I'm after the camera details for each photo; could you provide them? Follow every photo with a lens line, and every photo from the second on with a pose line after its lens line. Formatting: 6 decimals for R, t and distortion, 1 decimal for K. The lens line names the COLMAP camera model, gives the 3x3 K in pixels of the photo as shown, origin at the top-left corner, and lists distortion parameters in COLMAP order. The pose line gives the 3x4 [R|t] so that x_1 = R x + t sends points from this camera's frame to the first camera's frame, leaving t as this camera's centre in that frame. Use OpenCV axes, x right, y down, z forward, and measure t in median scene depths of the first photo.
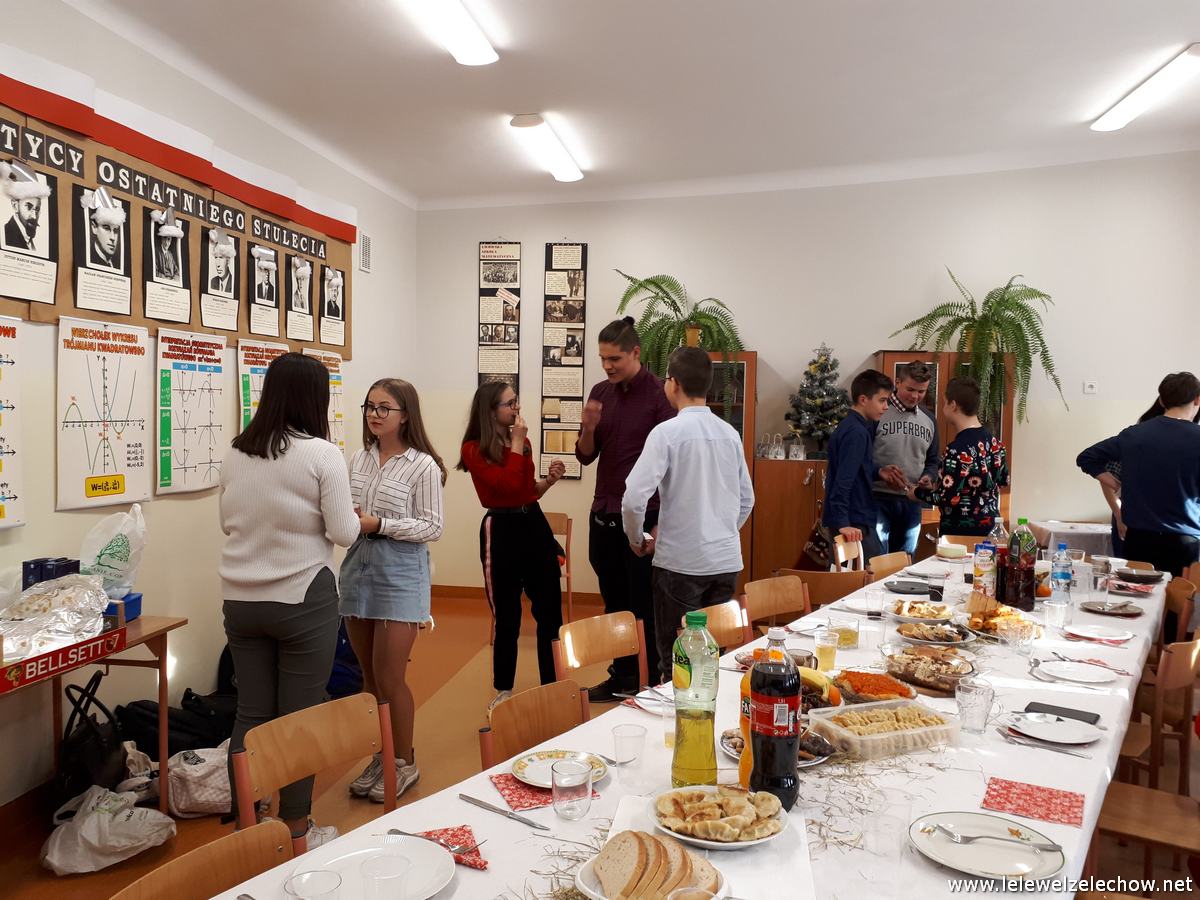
lens RADIAL K [[964.6, 0, 591.9], [0, 964.6, 442.8], [0, 0, 1]] dist [0.046750, -0.058575]
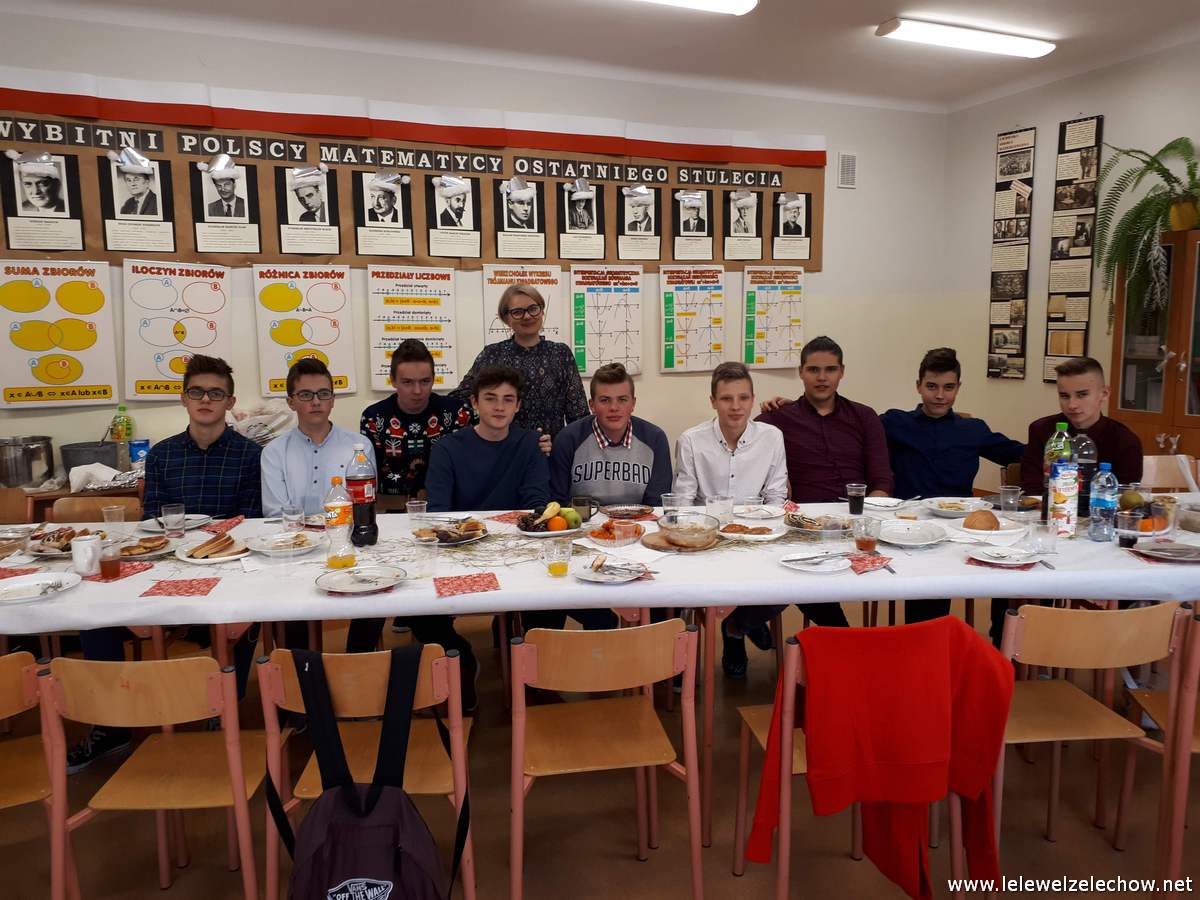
lens RADIAL K [[951.1, 0, 612.7], [0, 951.1, 447.8], [0, 0, 1]] dist [0.060721, -0.077453]
pose [[0.593188, 0.084982, -0.800566, 0.525605], [-0.001669, 0.994541, 0.104337, 0.004825], [0.805062, -0.060555, 0.590092, 0.123090]]
